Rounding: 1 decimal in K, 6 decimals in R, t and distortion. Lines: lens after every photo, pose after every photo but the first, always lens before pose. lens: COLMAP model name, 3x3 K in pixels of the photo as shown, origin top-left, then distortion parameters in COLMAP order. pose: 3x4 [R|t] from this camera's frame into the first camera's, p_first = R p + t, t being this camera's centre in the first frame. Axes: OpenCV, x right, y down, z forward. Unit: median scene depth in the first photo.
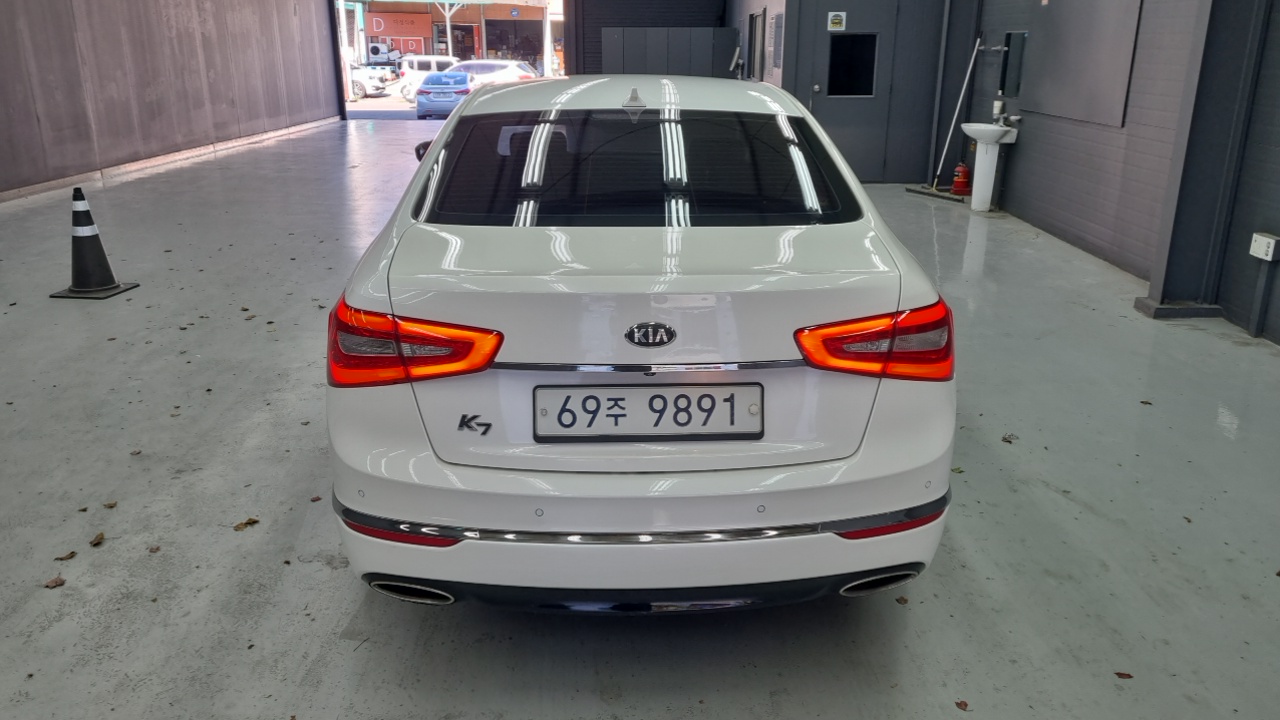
lens RADIAL K [[938.4, 0, 647.0], [0, 938.4, 358.1], [0, 0, 1]] dist [0.044105, -0.041332]
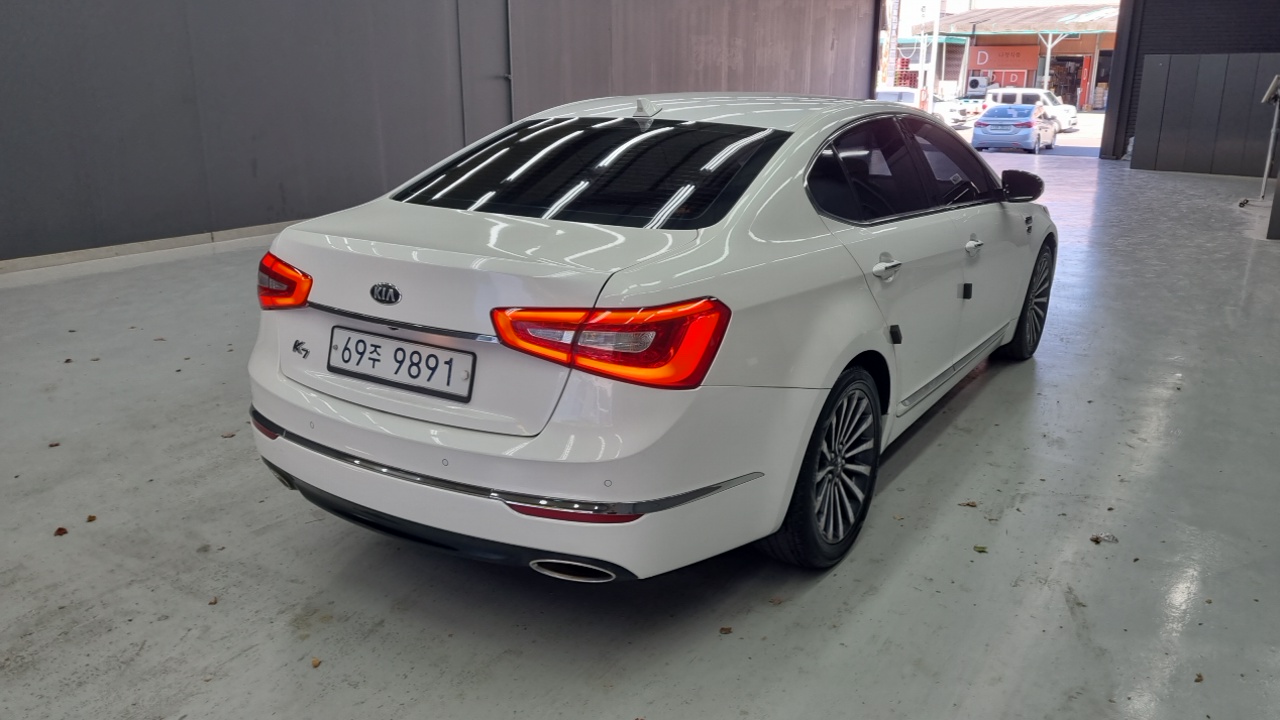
lens RADIAL K [[938.4, 0, 638.6], [0, 938.4, 349.3], [0, 0, 1]] dist [0.044105, -0.041332]
pose [[0.825419, 0.156287, -0.542456, 0.394960], [-0.178288, 0.983903, 0.012183, -0.011617], [0.535628, 0.086657, 0.839996, 0.076300]]
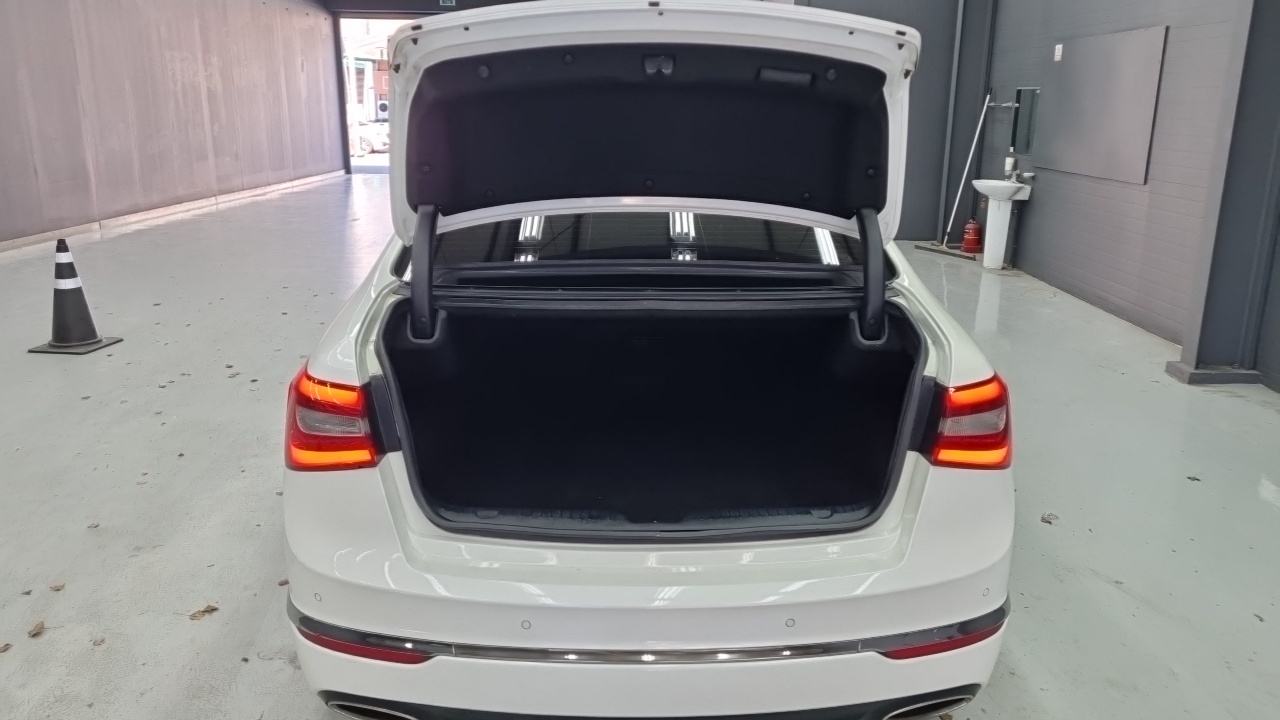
lens RADIAL K [[938.4, 0, 639.4], [0, 938.4, 363.4], [0, 0, 1]] dist [0.044105, -0.041332]
pose [[0.999925, 0.007941, -0.009331, -0.003131], [-0.008411, 0.998642, -0.051414, -0.011834], [0.008910, 0.051488, 0.998634, 0.064571]]
